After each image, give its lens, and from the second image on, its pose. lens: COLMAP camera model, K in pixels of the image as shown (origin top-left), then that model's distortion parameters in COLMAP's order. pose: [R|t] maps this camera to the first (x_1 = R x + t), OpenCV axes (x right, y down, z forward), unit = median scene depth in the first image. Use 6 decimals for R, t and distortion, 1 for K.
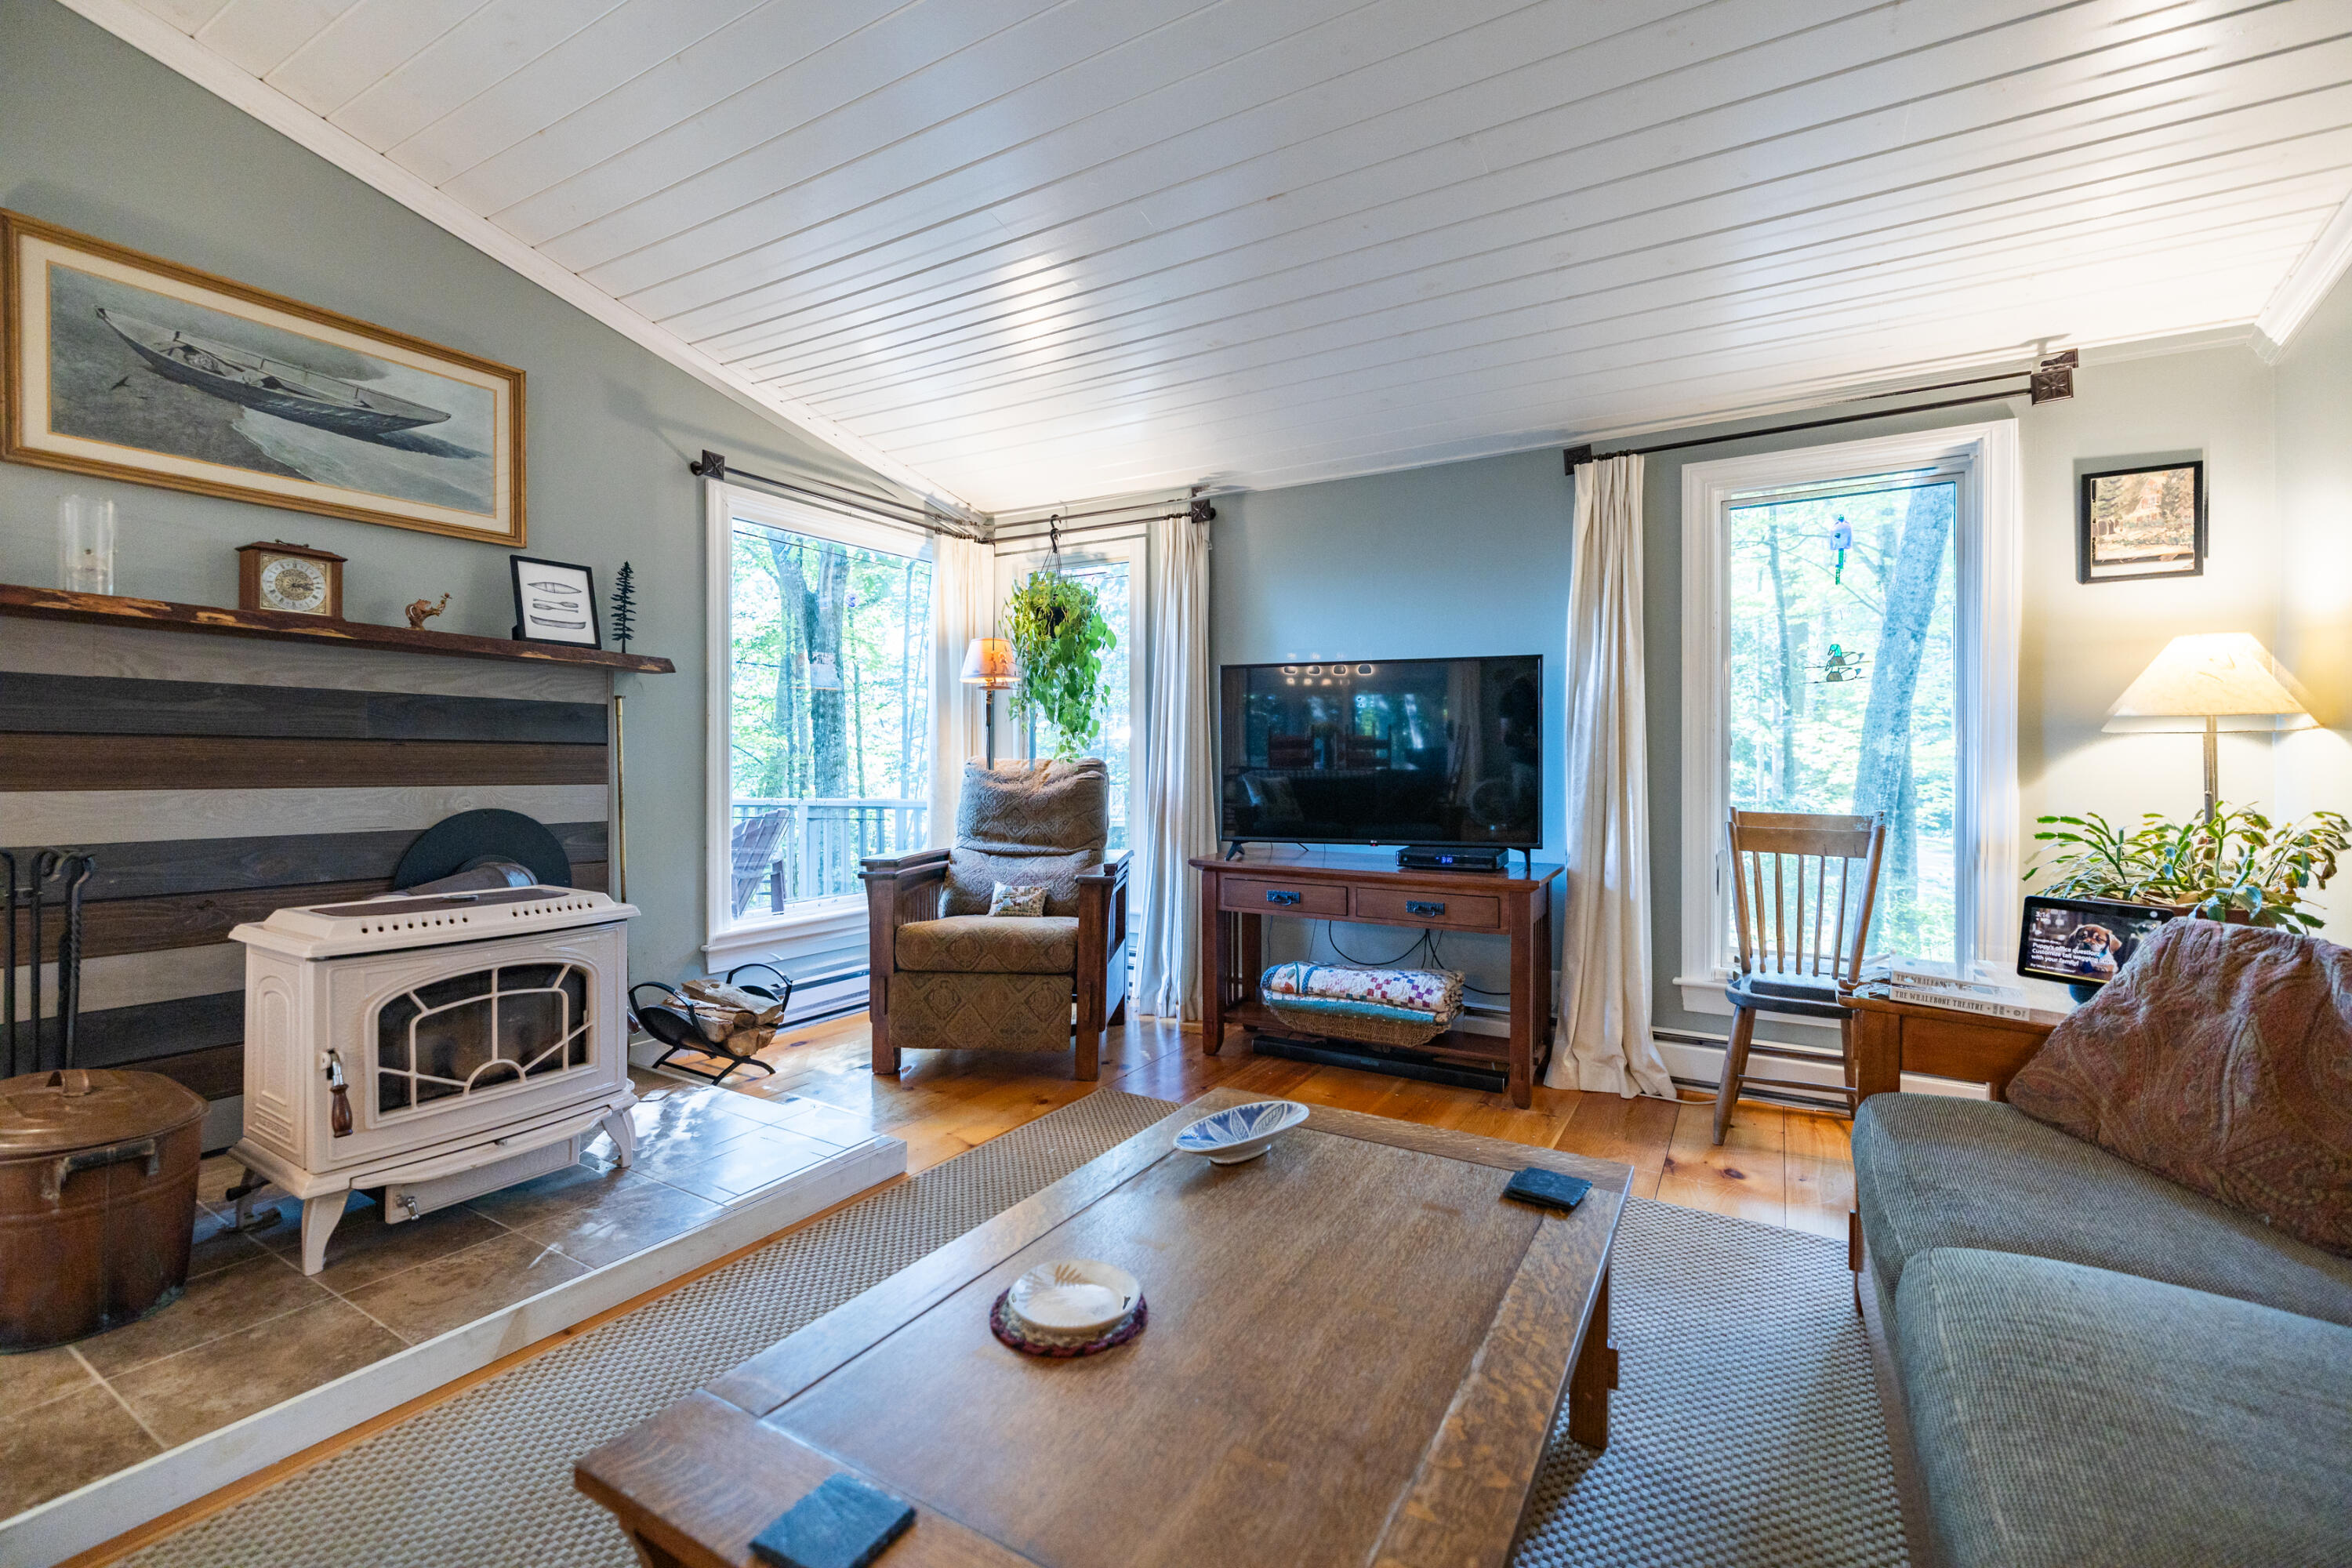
lens RADIAL K [[1008.6, 0, 1170.5], [0, 1008.6, 765.9], [0, 0, 1]] dist [0.003123, 0.000429]
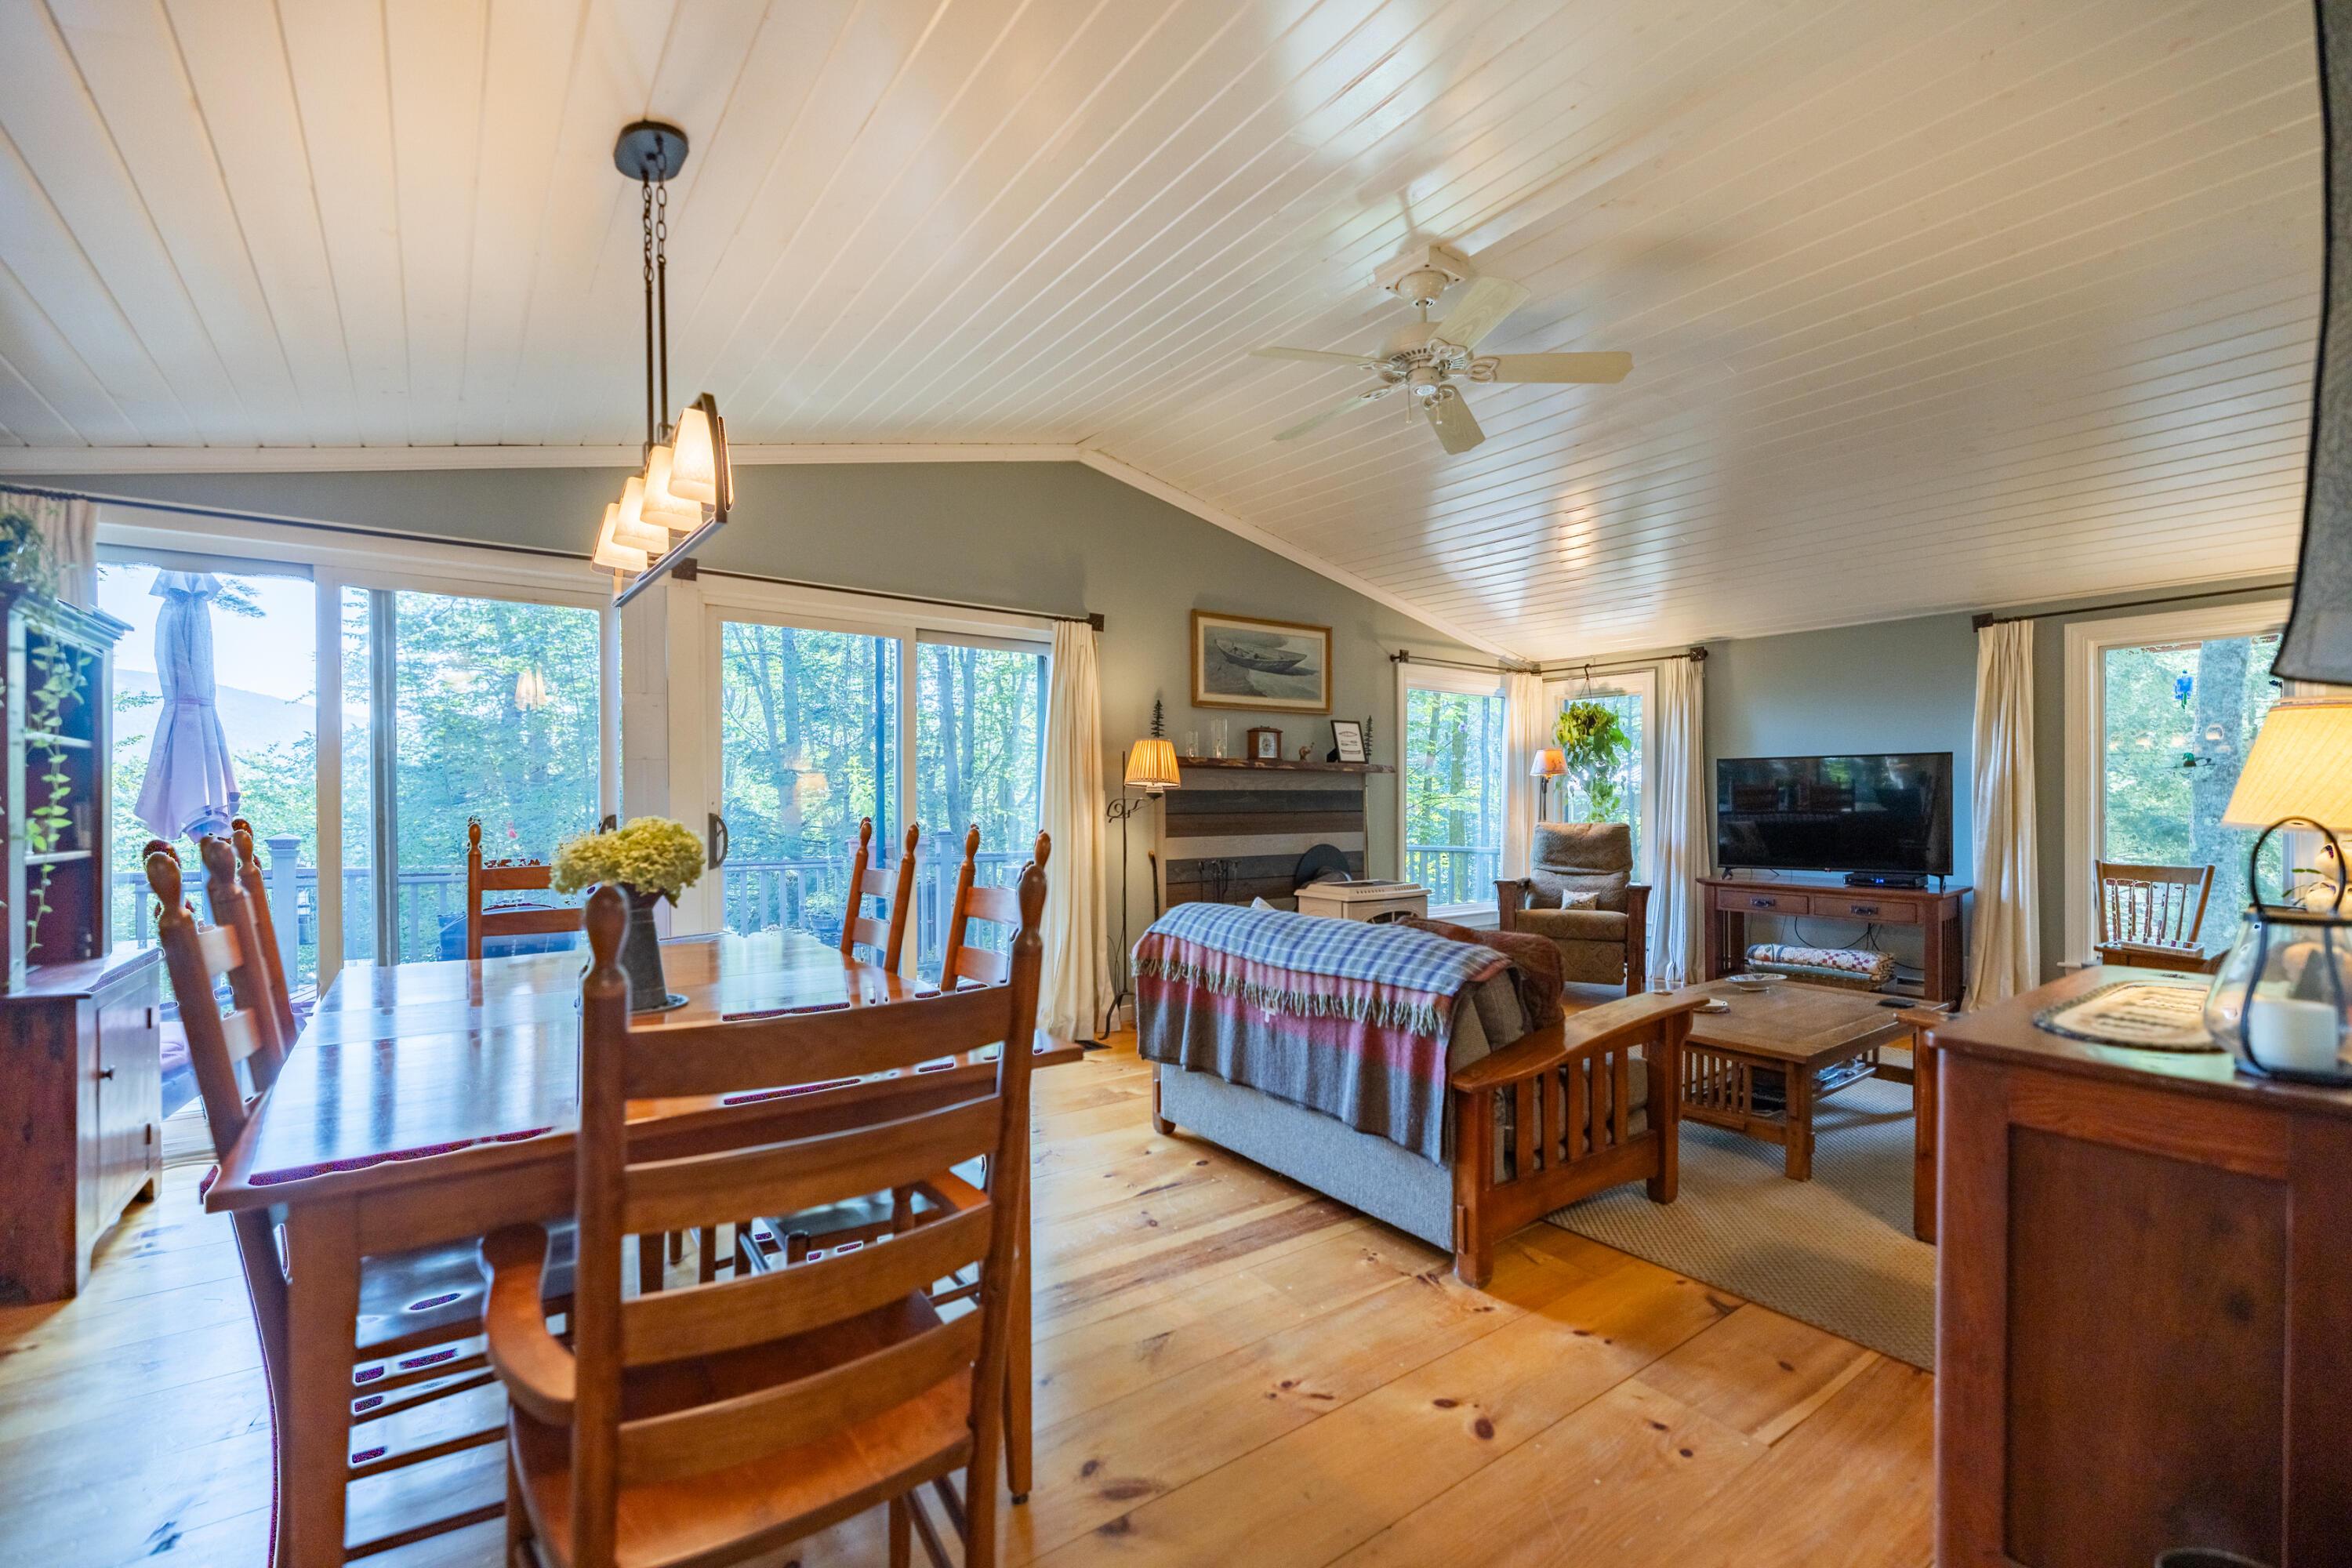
lens RADIAL K [[1008.6, 0, 1175.9], [0, 1008.6, 806.4], [0, 0, 1]] dist [0.003123, 0.000429]
pose [[0.923906, -0.004295, -0.382595, -0.148548], [0.006879, 0.999962, 0.005385, -0.042698], [0.382557, -0.007608, 0.923901, -0.929275]]
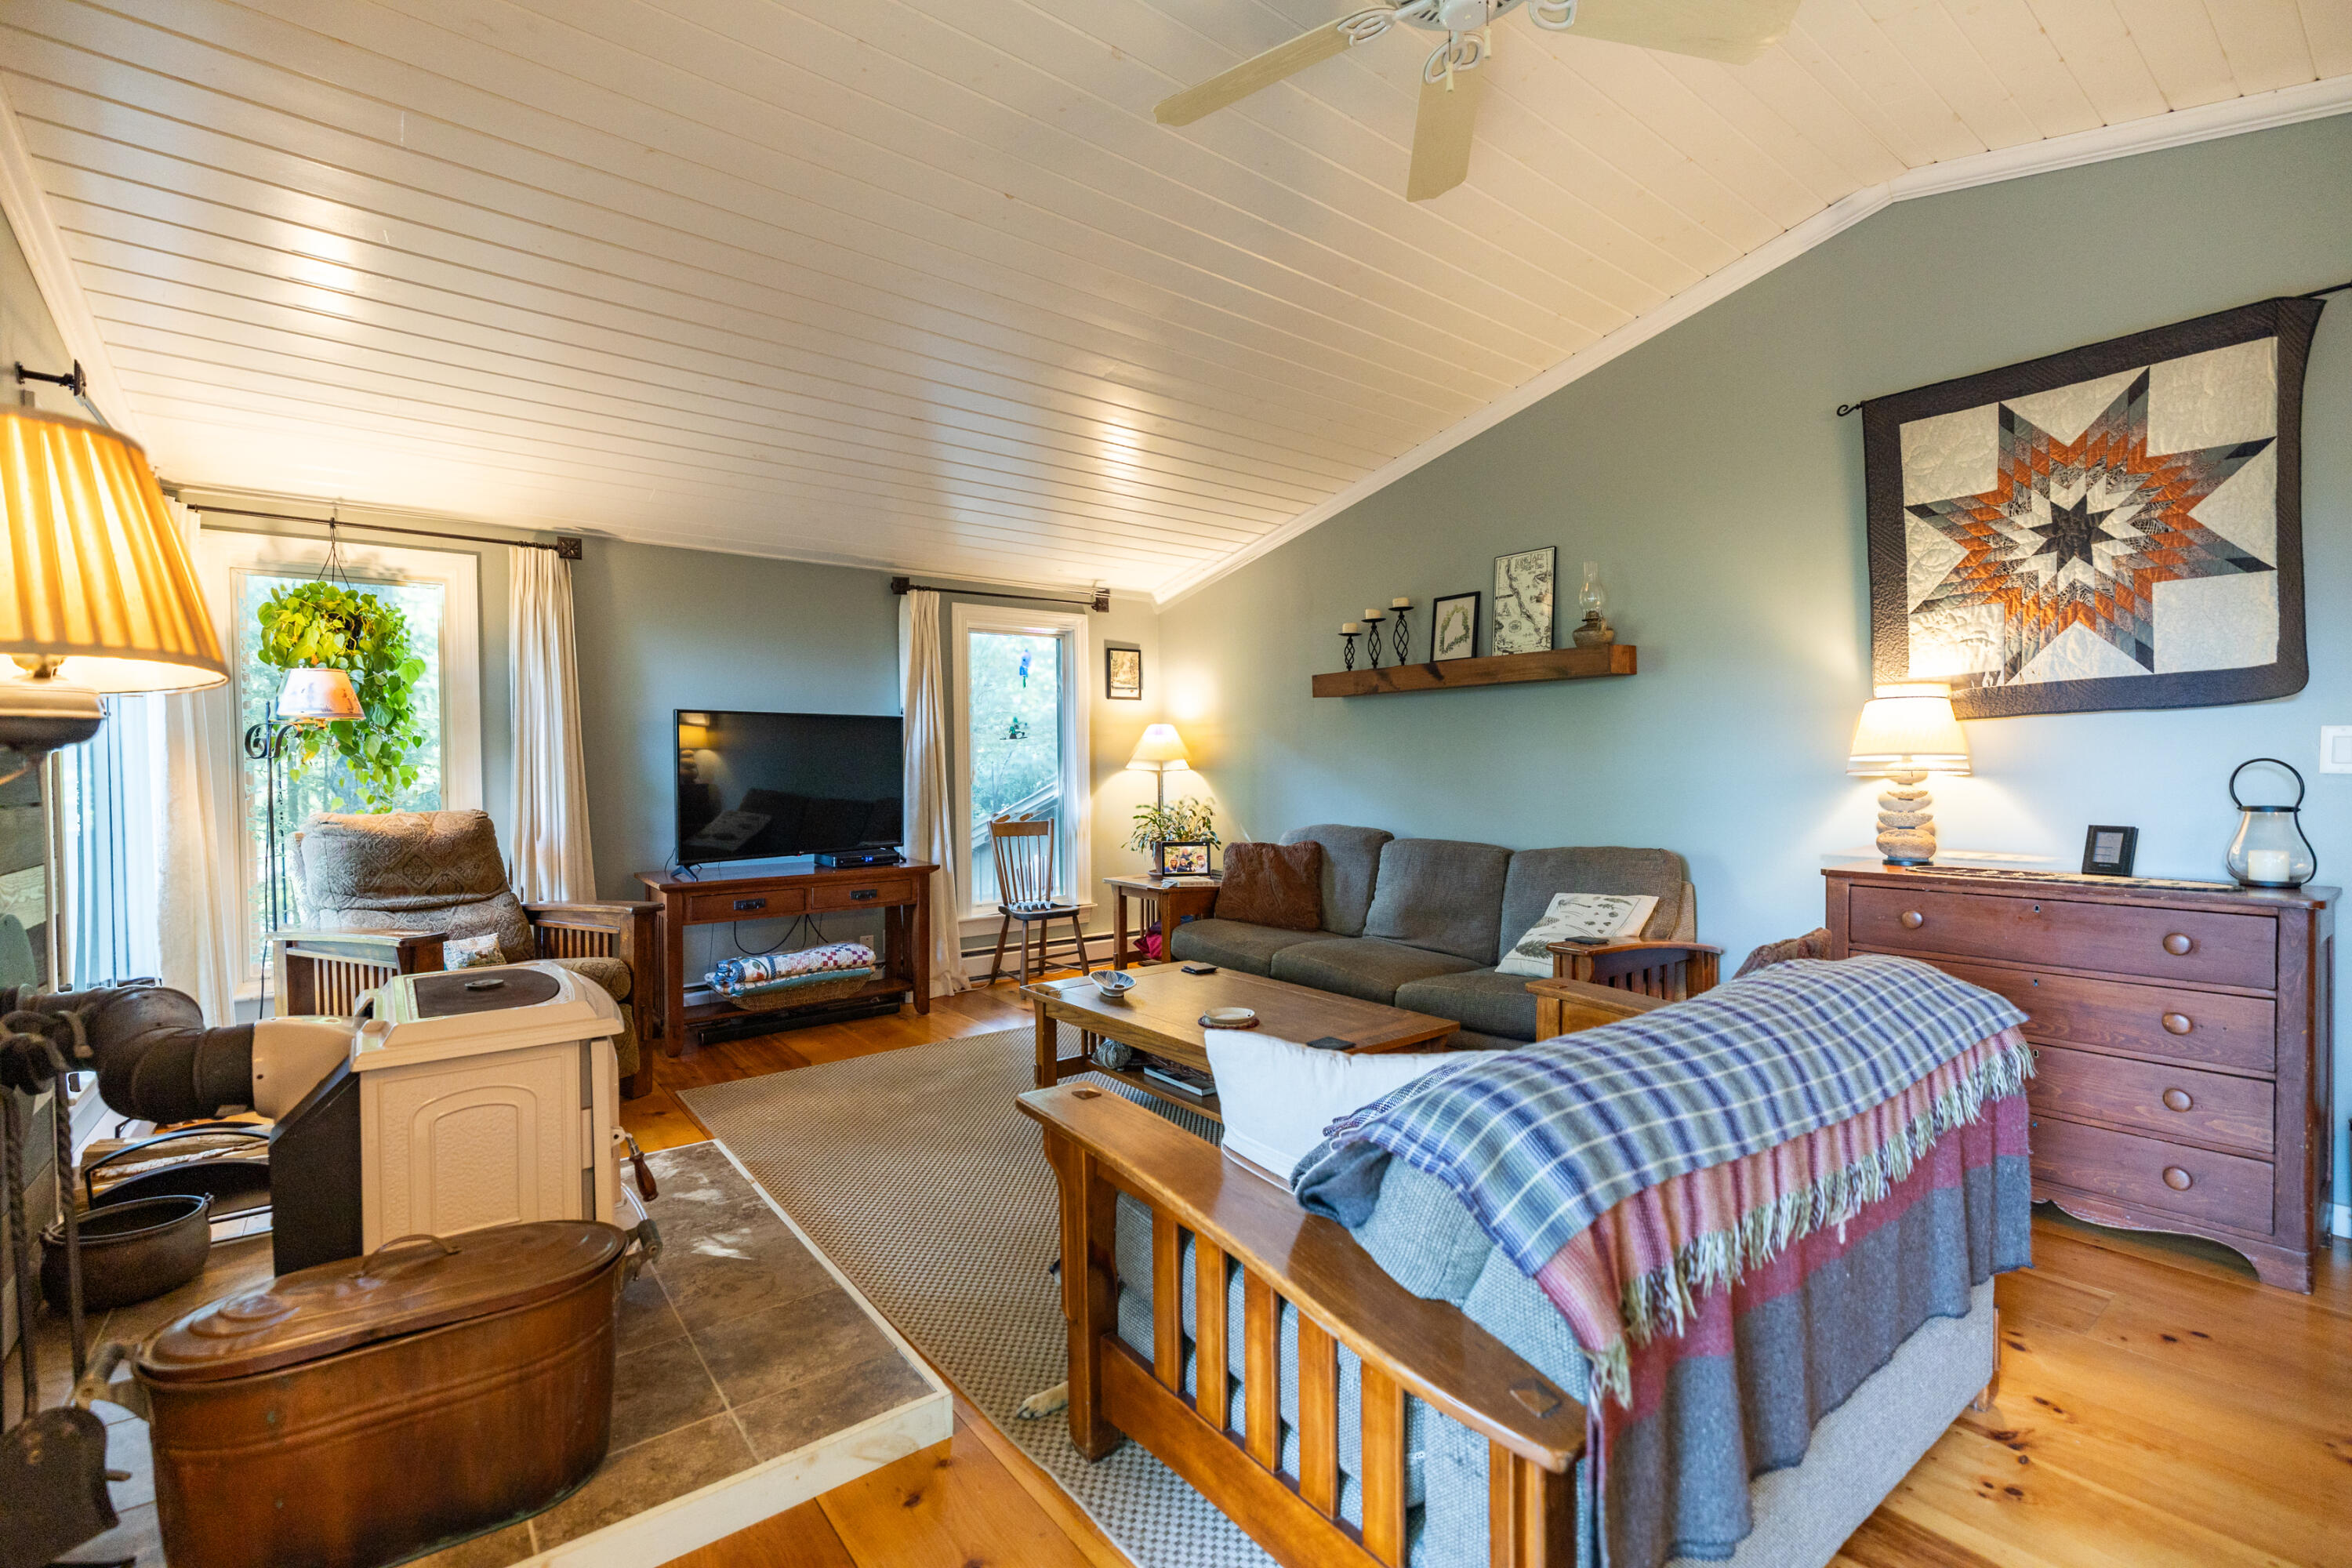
lens RADIAL K [[1008.6, 0, 1186.6], [0, 1008.6, 786.7], [0, 0, 1]] dist [0.003123, 0.000429]
pose [[0.349758, -0.023518, 0.936545, -0.900683], [0.018744, 0.999660, 0.018103, -0.025054], [-0.936653, 0.011223, 0.350080, 0.086936]]
